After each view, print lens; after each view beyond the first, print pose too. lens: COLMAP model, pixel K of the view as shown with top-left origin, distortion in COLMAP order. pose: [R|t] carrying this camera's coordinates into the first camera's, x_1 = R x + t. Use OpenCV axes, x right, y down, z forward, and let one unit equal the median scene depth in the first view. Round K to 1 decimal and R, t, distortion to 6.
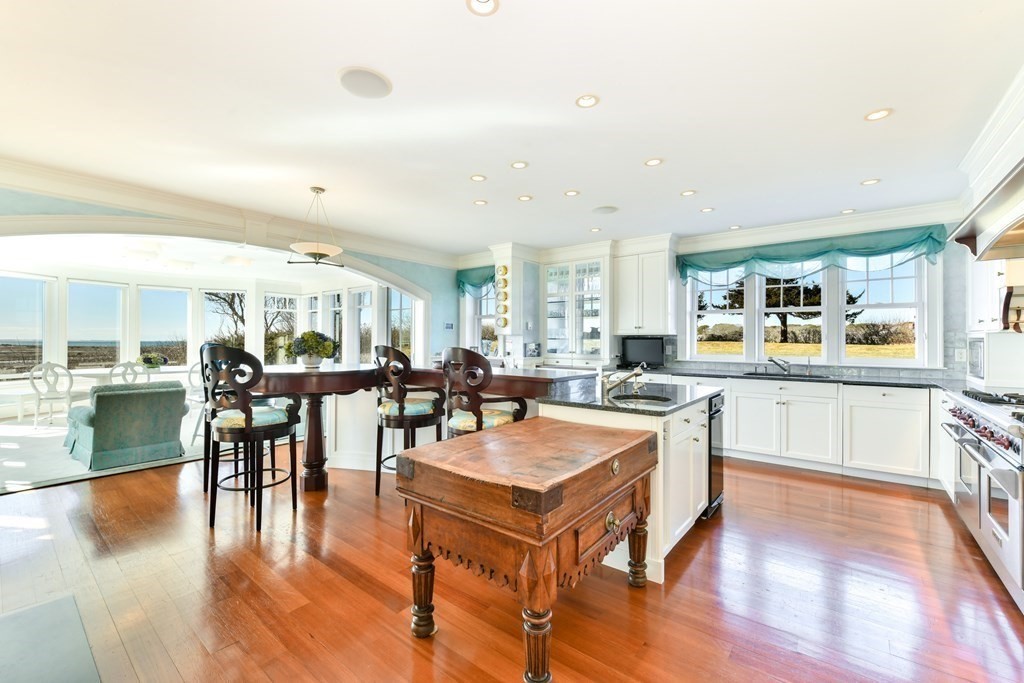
lens RADIAL K [[418.5, 0, 516.0], [0, 418.5, 338.4], [0, 0, 1]] dist [0.002202, 0.000067]
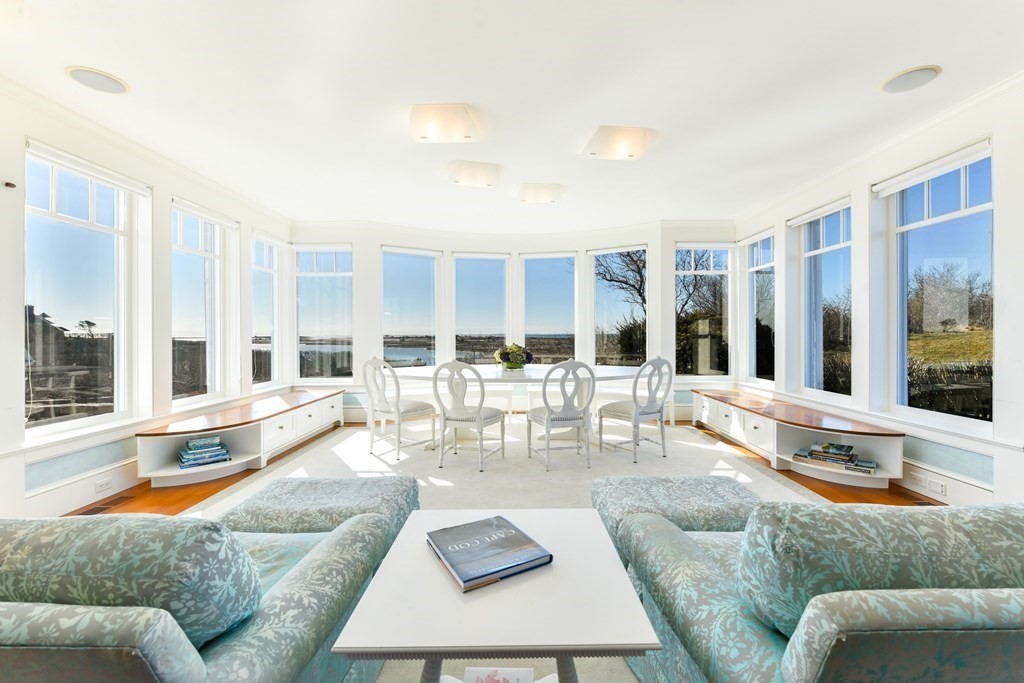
lens RADIAL K [[418.5, 0, 516.0], [0, 418.5, 338.4], [0, 0, 1]] dist [0.002202, 0.000067]
pose [[0.620982, -0.002577, -0.783821, -0.267687], [0.017377, 0.999794, 0.010480, 0.012507], [0.783632, -0.020128, 0.620899, 0.439344]]
